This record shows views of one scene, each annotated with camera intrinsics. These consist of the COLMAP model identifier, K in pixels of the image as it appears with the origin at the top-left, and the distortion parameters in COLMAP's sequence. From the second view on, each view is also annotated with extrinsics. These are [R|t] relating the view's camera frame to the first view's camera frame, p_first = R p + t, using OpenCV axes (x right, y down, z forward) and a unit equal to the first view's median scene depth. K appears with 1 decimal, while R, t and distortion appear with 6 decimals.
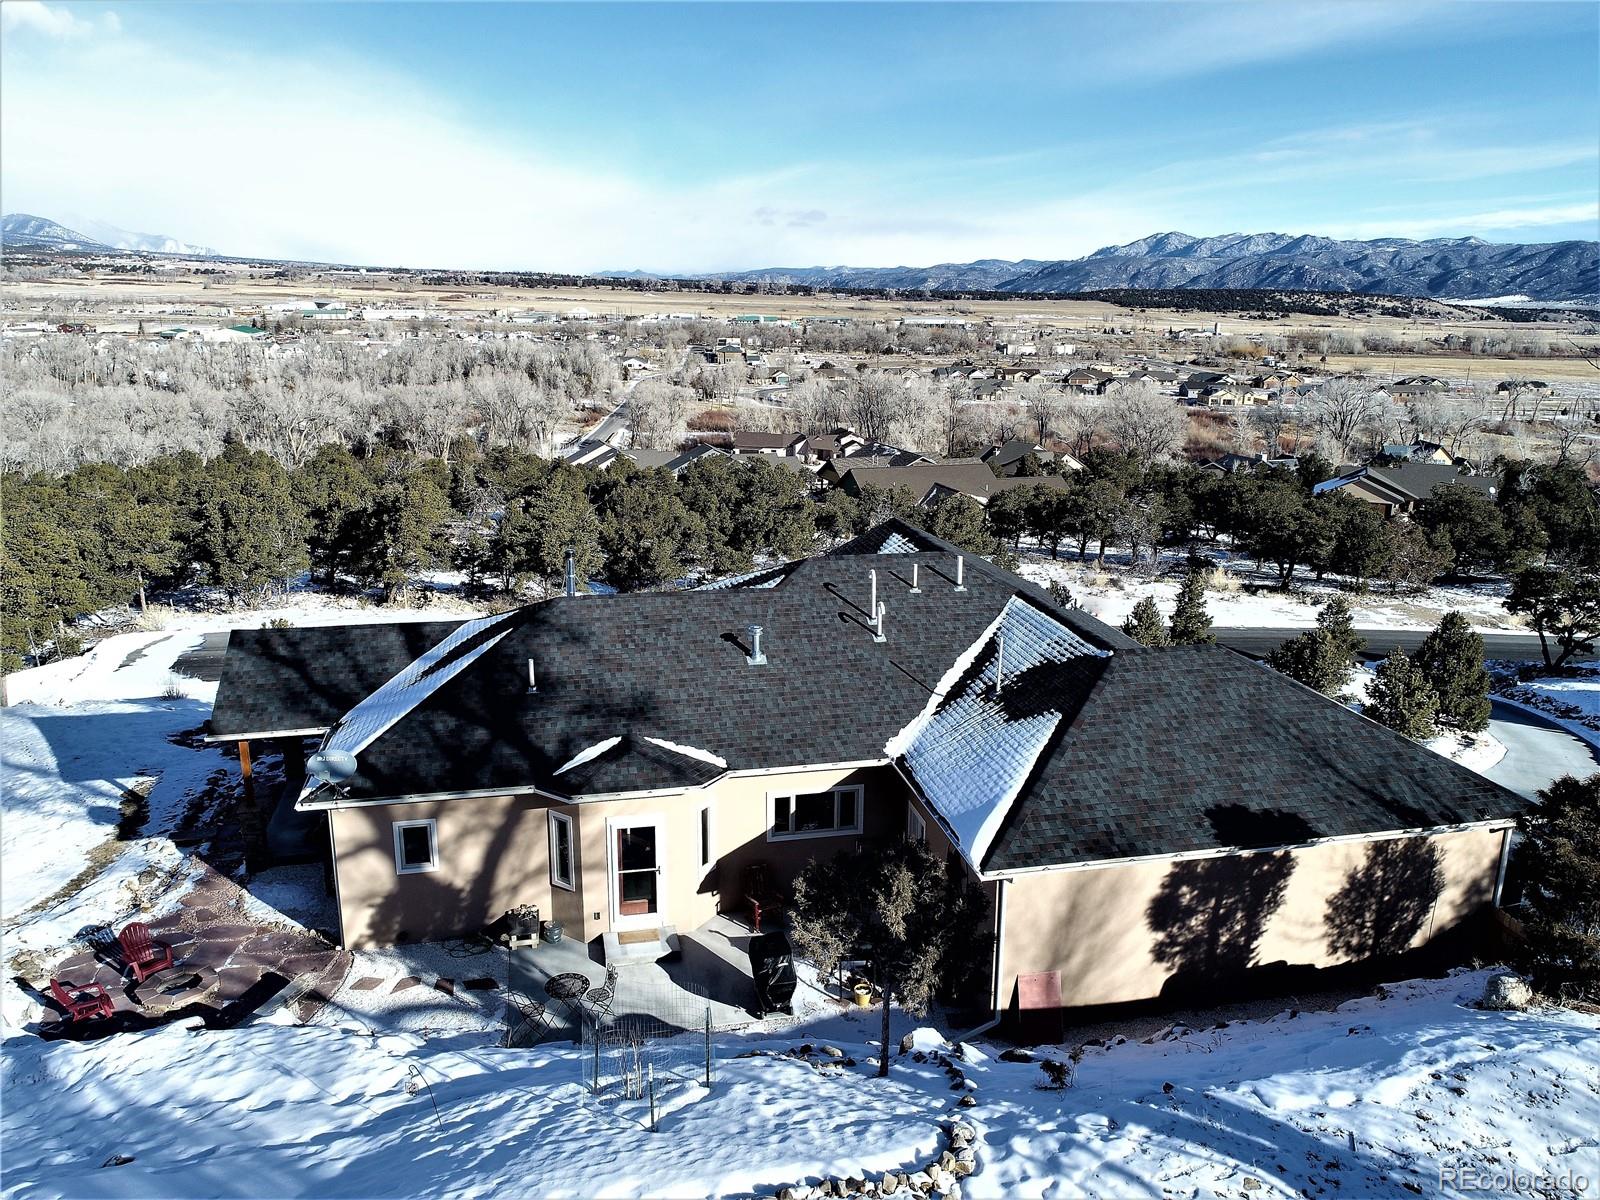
lens RADIAL K [[1196.5, 0, 796.5], [0, 1196.5, 601.8], [0, 0, 1]] dist [-0.002484, -0.002427]
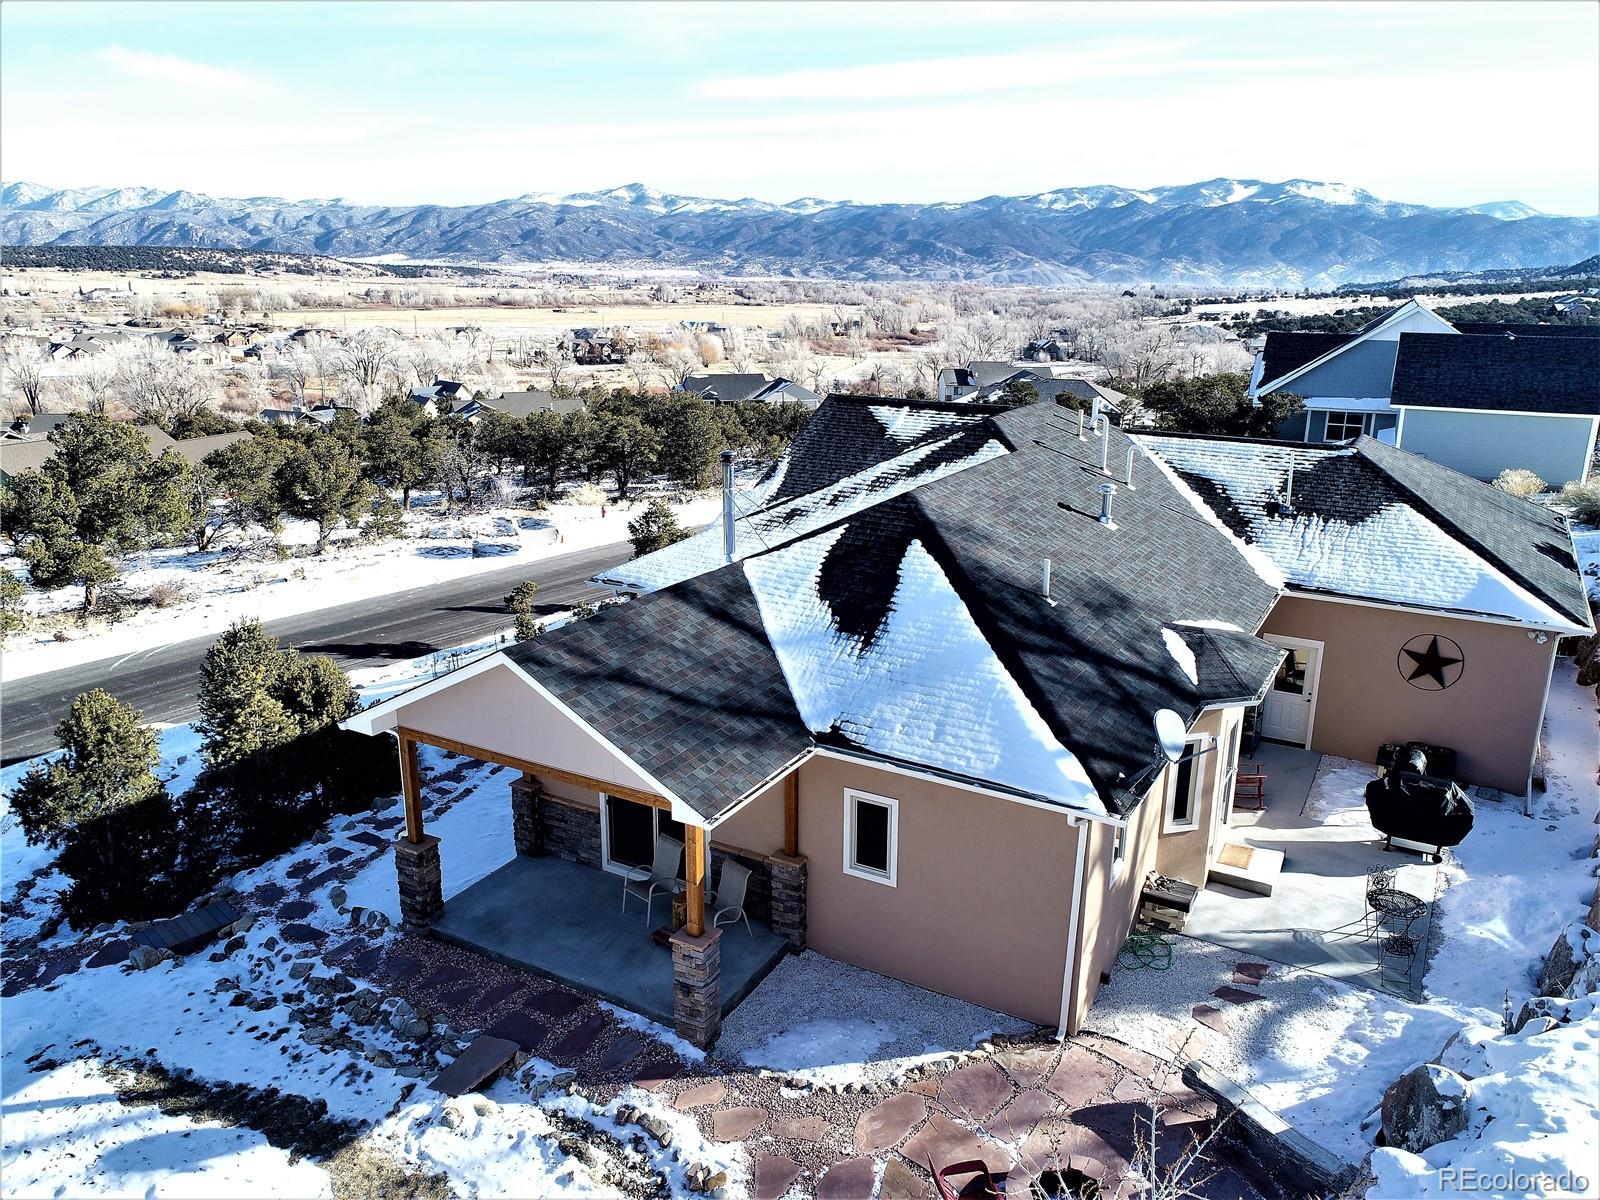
lens RADIAL K [[1196.5, 0, 796.5], [0, 1196.5, 601.8], [0, 0, 1]] dist [-0.002484, -0.002427]
pose [[0.663423, -0.206610, 0.719154, -0.760130], [0.183761, 0.976675, 0.111075, -0.031118], [-0.725329, 0.058463, 0.685915, 0.554653]]
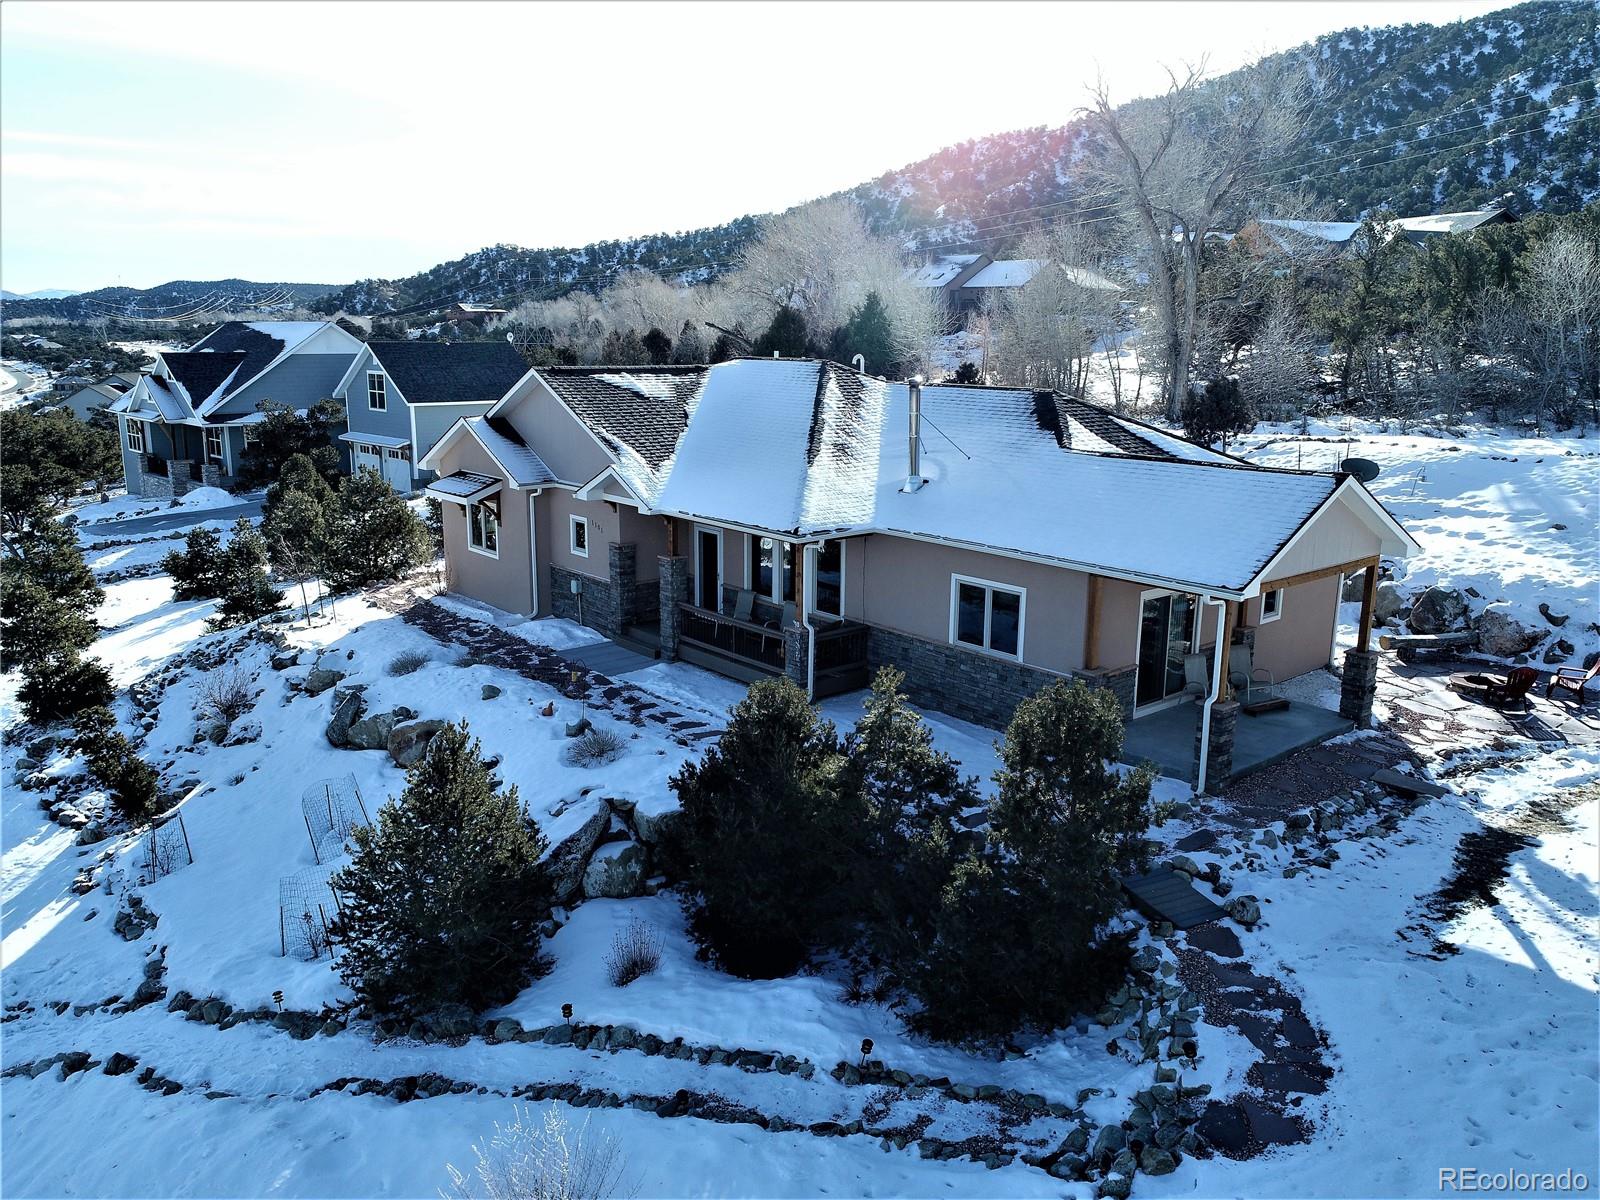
lens RADIAL K [[1196.5, 0, 796.5], [0, 1196.5, 601.8], [0, 0, 1]] dist [-0.002484, -0.002427]
pose [[-0.476325, -0.202889, 0.855541, -0.918708], [0.206819, 0.919861, 0.333290, -0.199283], [-0.854599, 0.335697, -0.396192, 1.566165]]
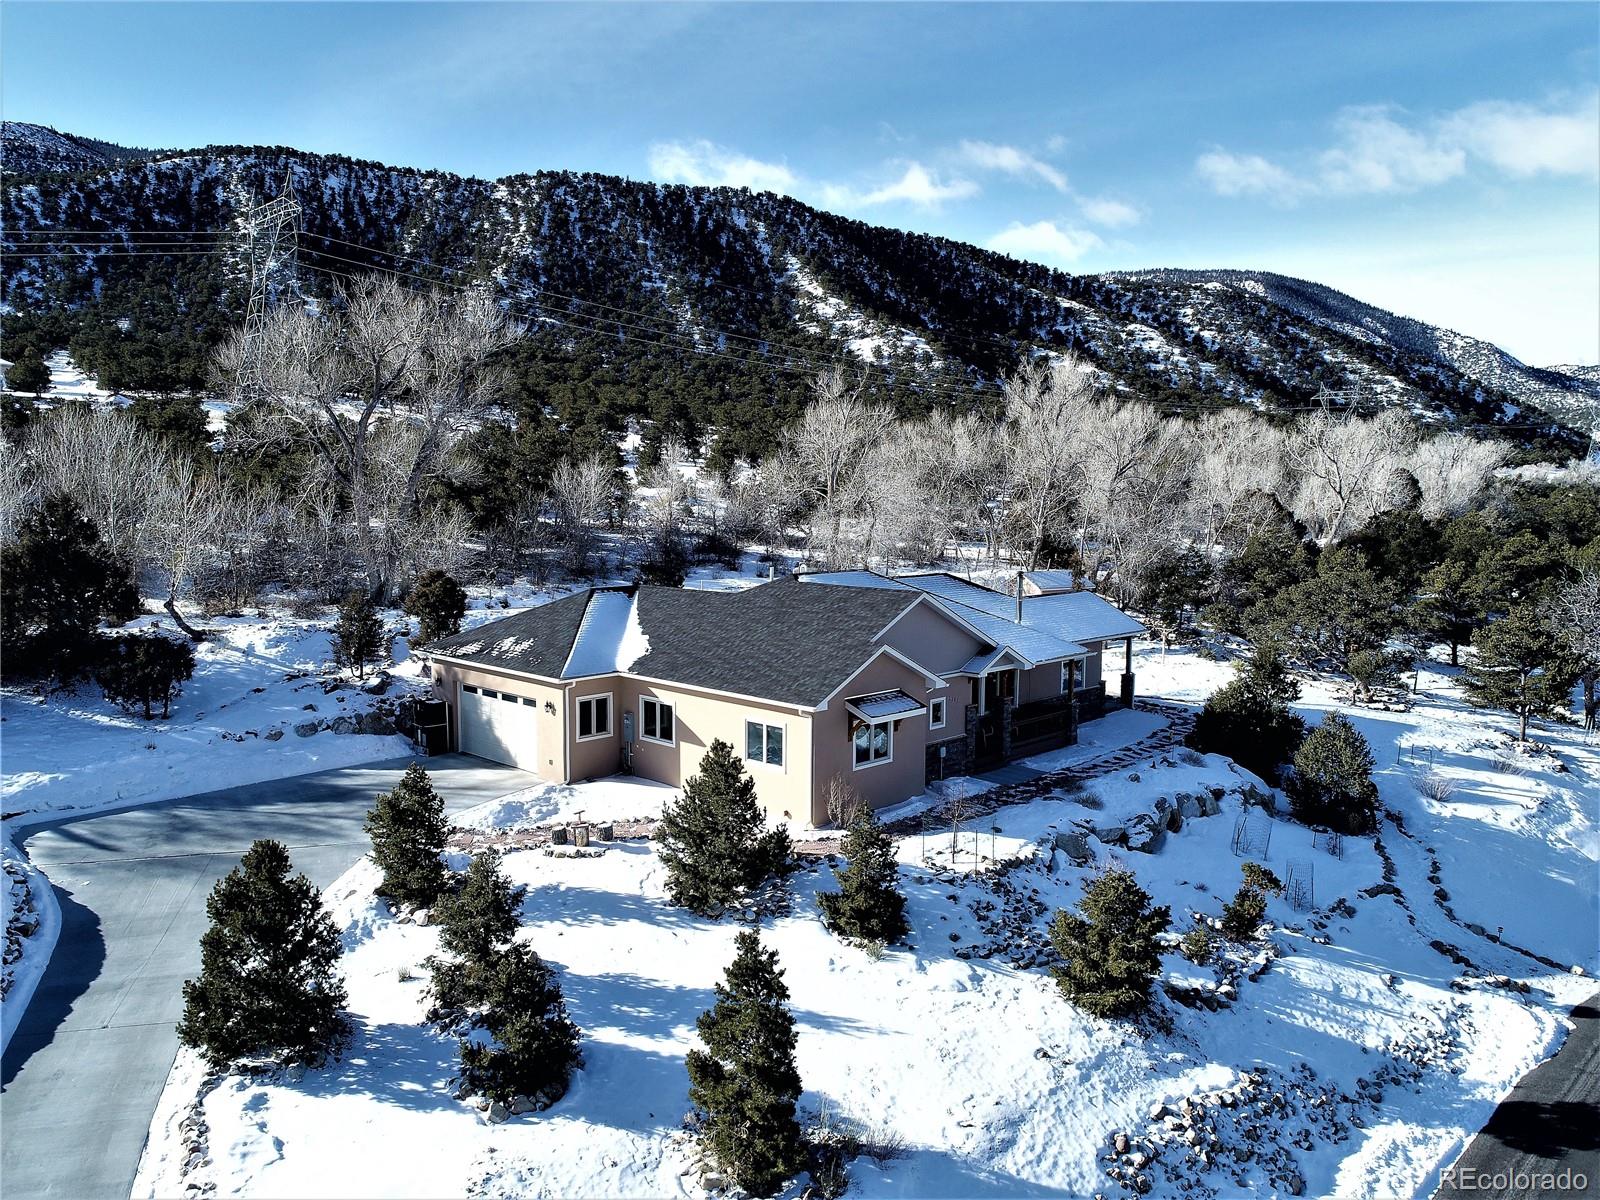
lens RADIAL K [[1196.5, 0, 796.5], [0, 1196.5, 601.8], [0, 0, 1]] dist [-0.002484, -0.002427]
pose [[-0.827298, 0.041574, -0.560224, 0.949452], [-0.150807, 0.944215, 0.292770, -0.437383], [0.541143, 0.326694, -0.774877, 2.218856]]
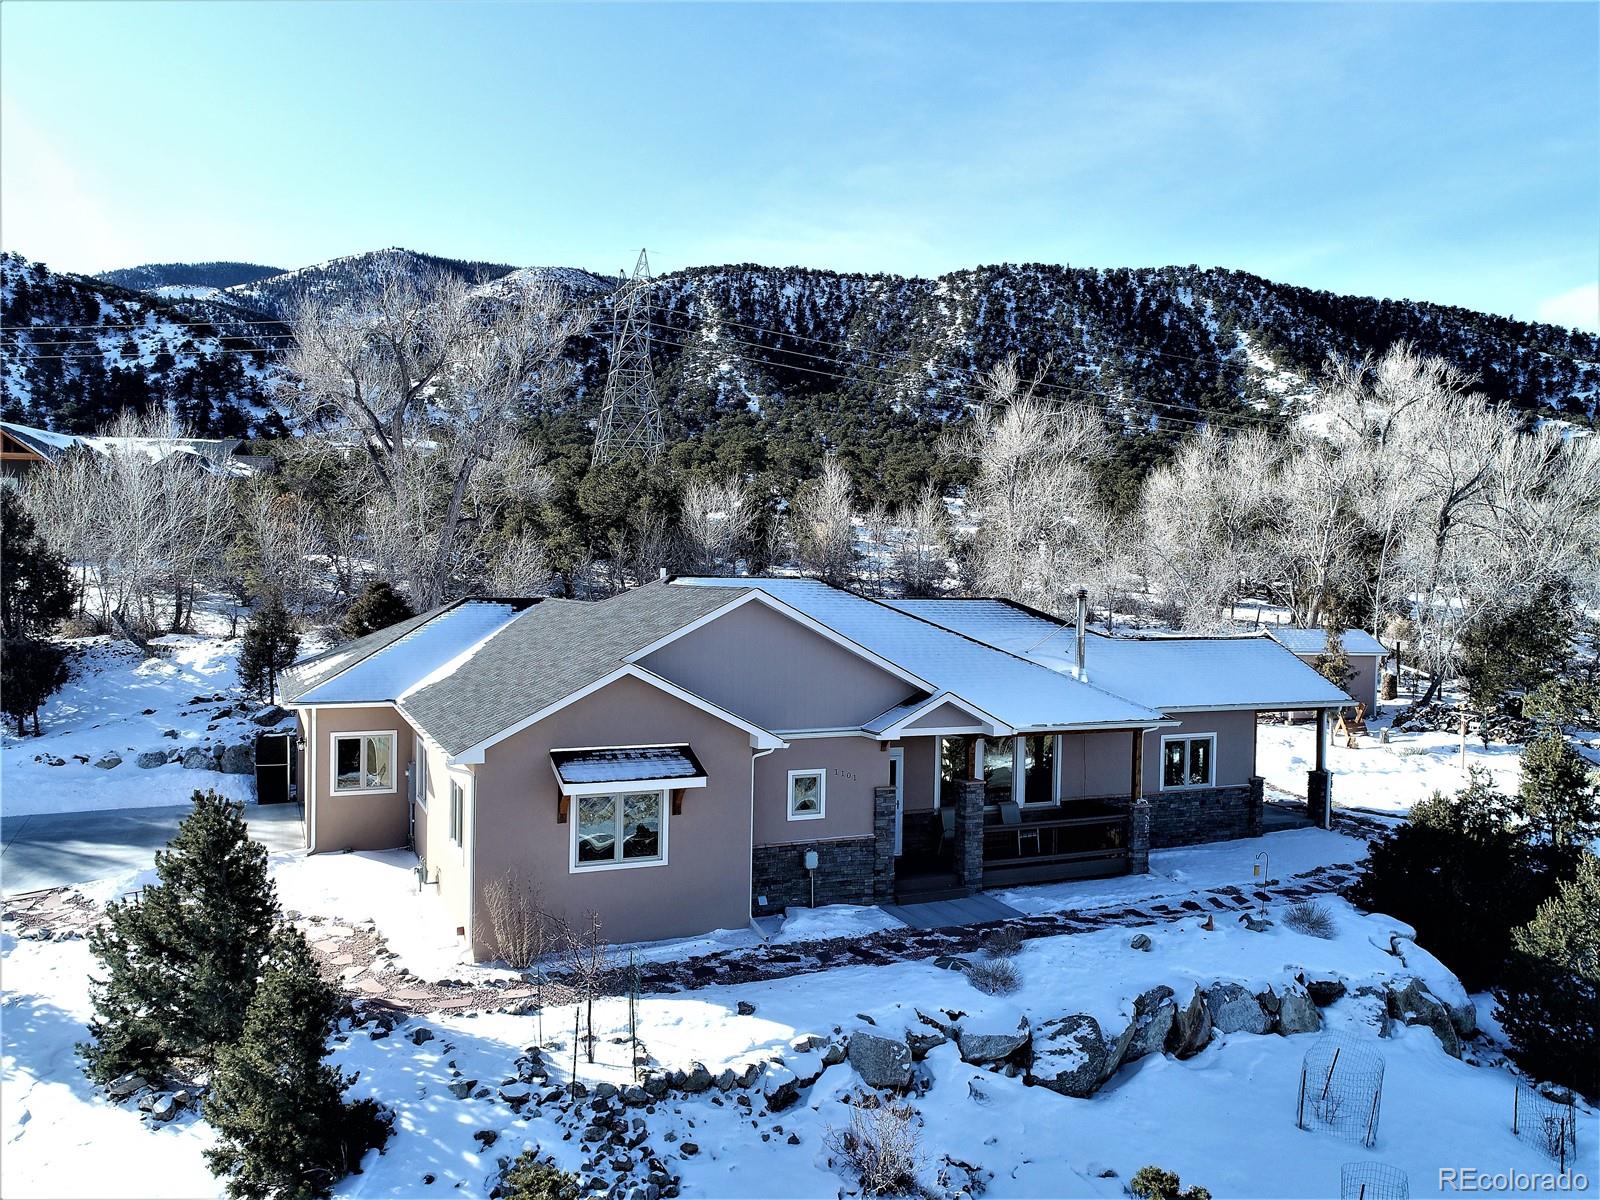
lens RADIAL K [[1196.5, 0, 796.5], [0, 1196.5, 601.8], [0, 0, 1]] dist [-0.002484, -0.002427]
pose [[-0.975316, -0.018815, -0.220011, 0.254134], [-0.077612, 0.961999, 0.261790, -0.288691], [0.206724, 0.272403, -0.939713, 2.033567]]
